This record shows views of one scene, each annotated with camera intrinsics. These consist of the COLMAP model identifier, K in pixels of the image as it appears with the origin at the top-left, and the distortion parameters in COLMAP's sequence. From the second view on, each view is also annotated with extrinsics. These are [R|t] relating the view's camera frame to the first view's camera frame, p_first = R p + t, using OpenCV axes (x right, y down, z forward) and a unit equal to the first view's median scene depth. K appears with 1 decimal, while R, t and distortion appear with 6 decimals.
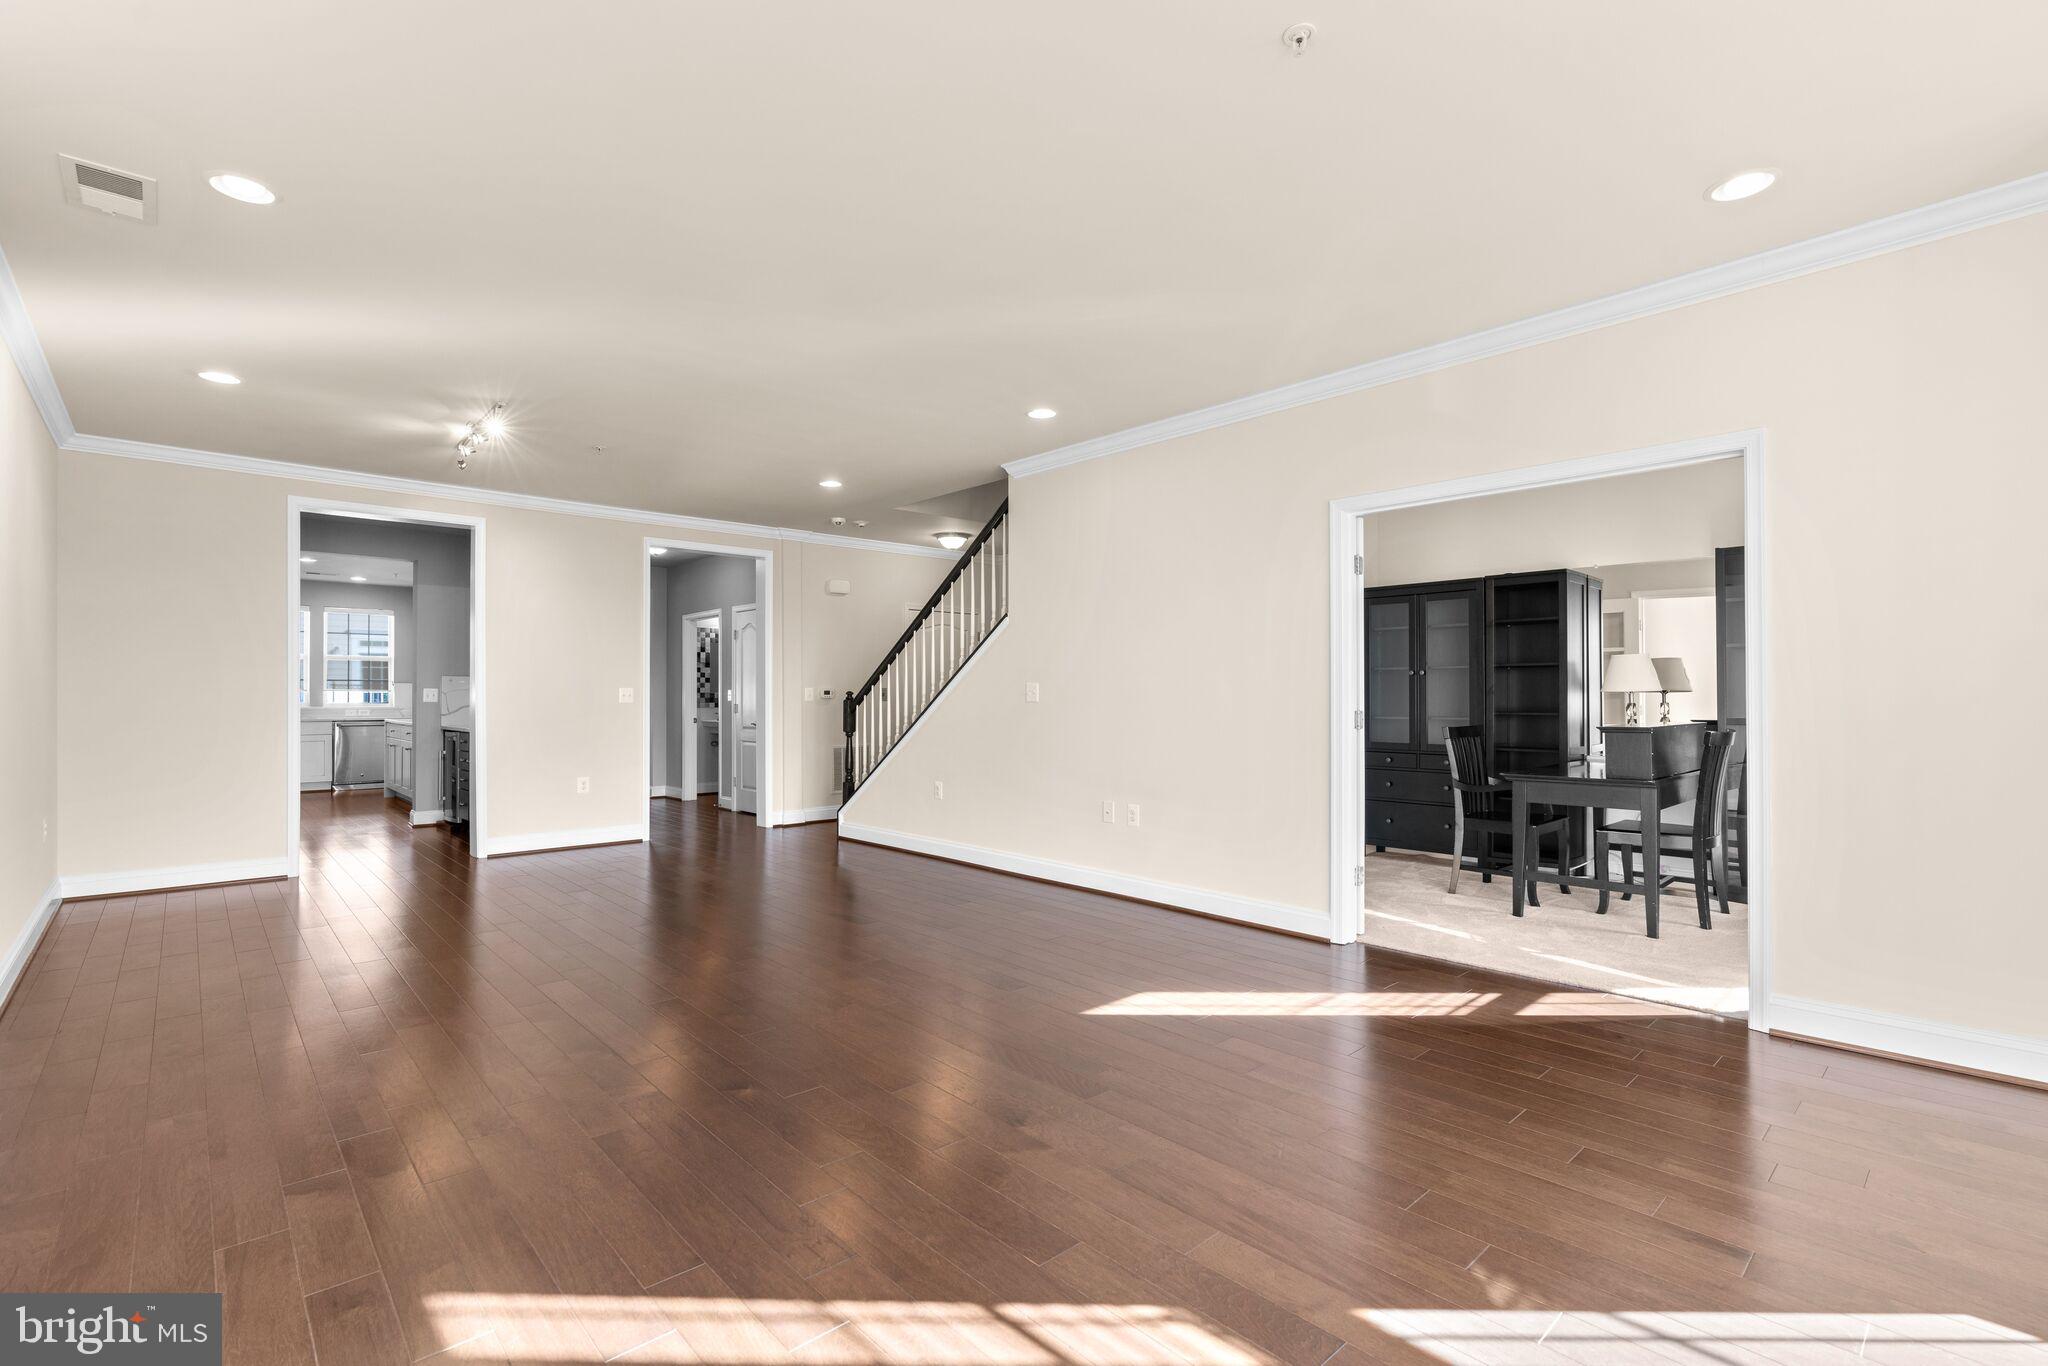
lens RADIAL K [[934.3, 0, 1012.0], [0, 934.3, 686.2], [0, 0, 1]] dist [-0.004863, 0.000957]
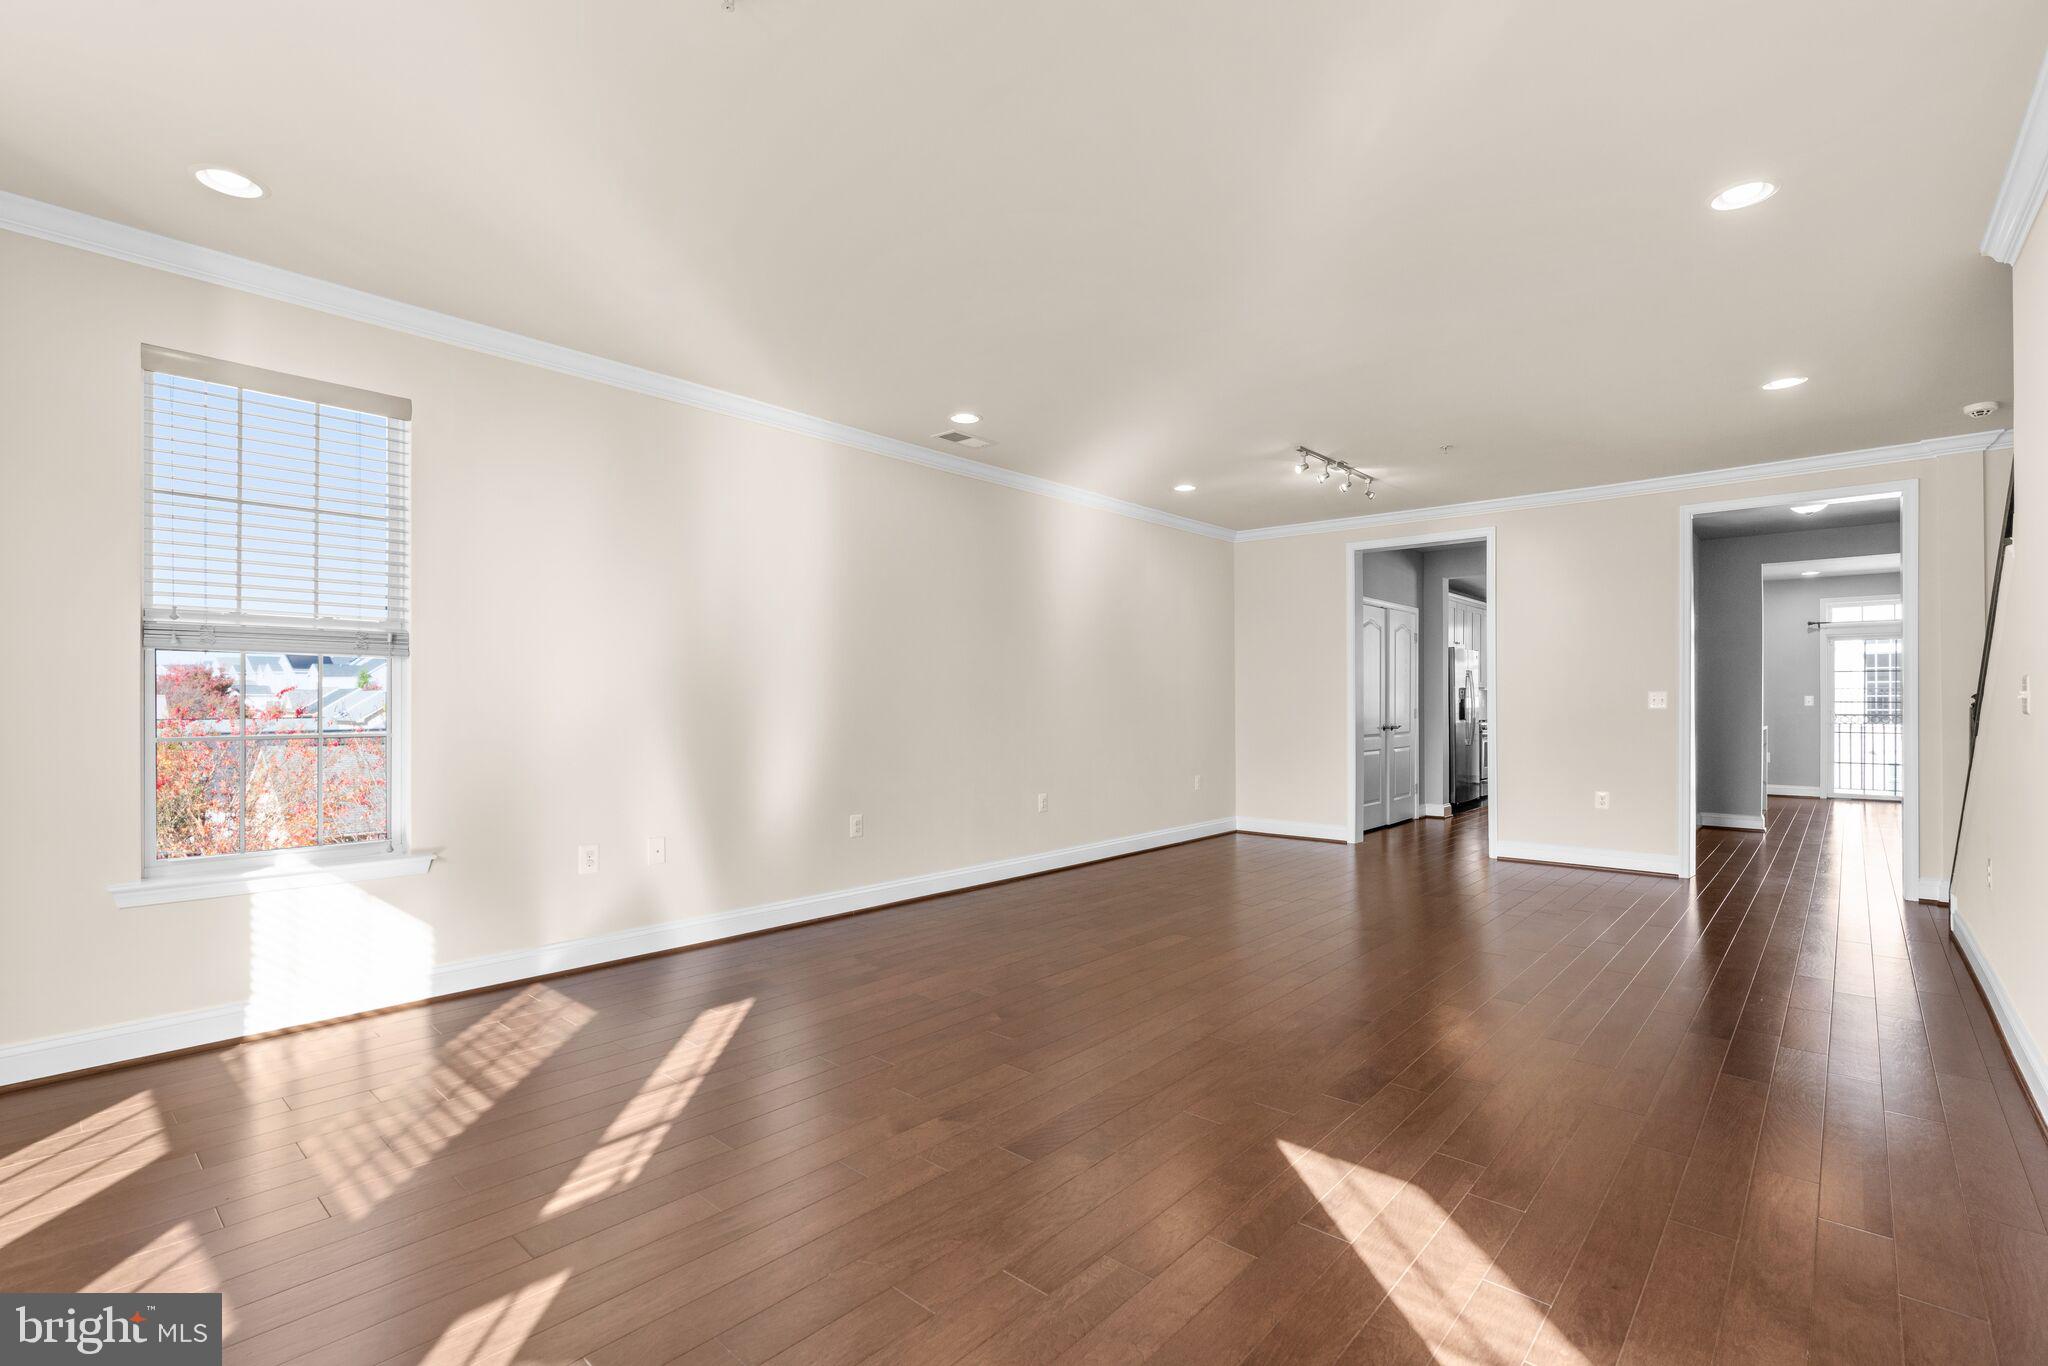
lens RADIAL K [[934.3, 0, 1024.1], [0, 934.3, 701.9], [0, 0, 1]] dist [-0.004863, 0.000957]
pose [[0.096710, 0.000261, -0.995313, 0.577610], [0.011293, 0.999935, 0.001360, 0.006657], [0.995248, -0.011372, 0.096701, 0.553482]]
